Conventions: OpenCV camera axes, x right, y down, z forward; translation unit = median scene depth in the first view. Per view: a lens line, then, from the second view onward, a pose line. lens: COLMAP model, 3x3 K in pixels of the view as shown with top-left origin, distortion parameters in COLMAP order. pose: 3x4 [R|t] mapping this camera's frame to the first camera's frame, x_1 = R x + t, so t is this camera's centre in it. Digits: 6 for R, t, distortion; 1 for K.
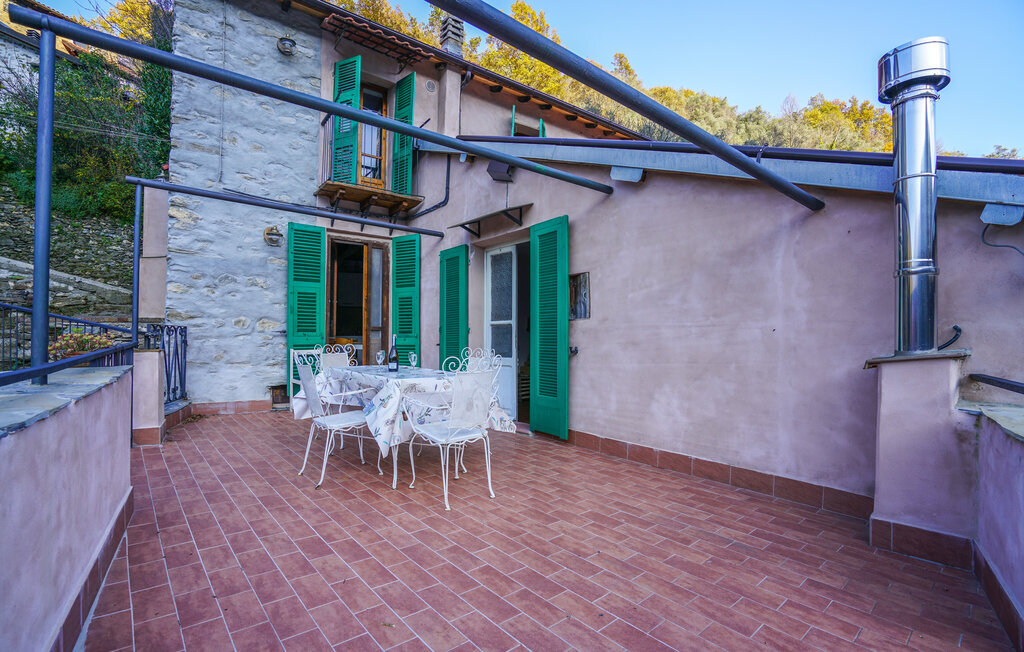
lens RADIAL K [[487.5, 0, 512.1], [0, 487.5, 333.8], [0, 0, 1]] dist [-0.061131, 0.023721]
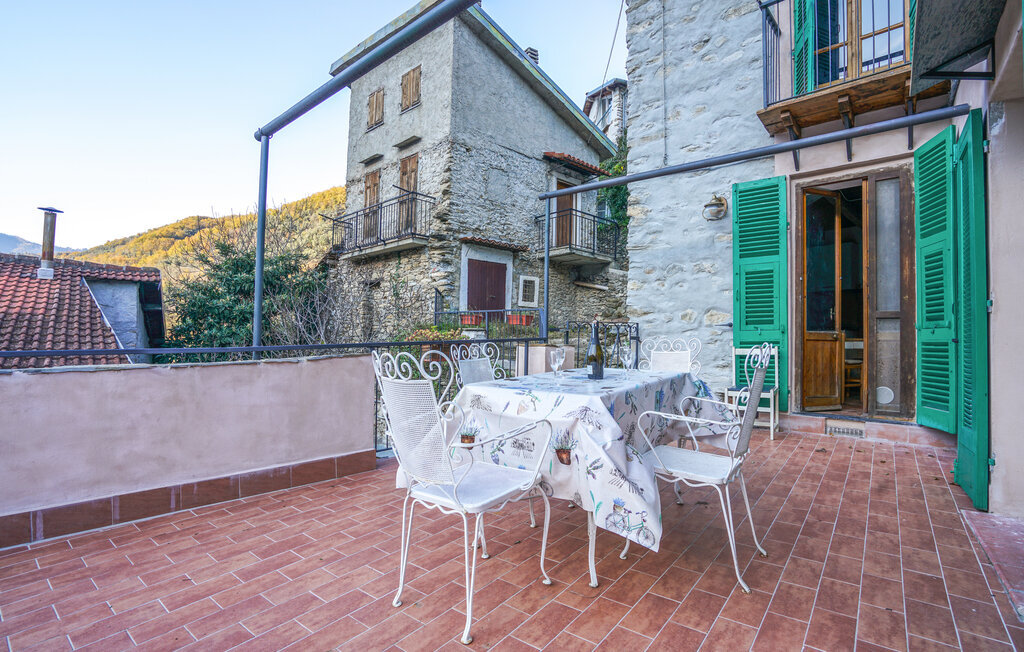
lens RADIAL K [[487.5, 0, 512.1], [0, 487.5, 333.8], [0, 0, 1]] dist [-0.061131, 0.023721]
pose [[0.170149, -0.017006, -0.985272, 0.251628], [0.011143, 0.999820, -0.015333, 0.019072], [0.985355, -0.008370, 0.170308, 0.540545]]
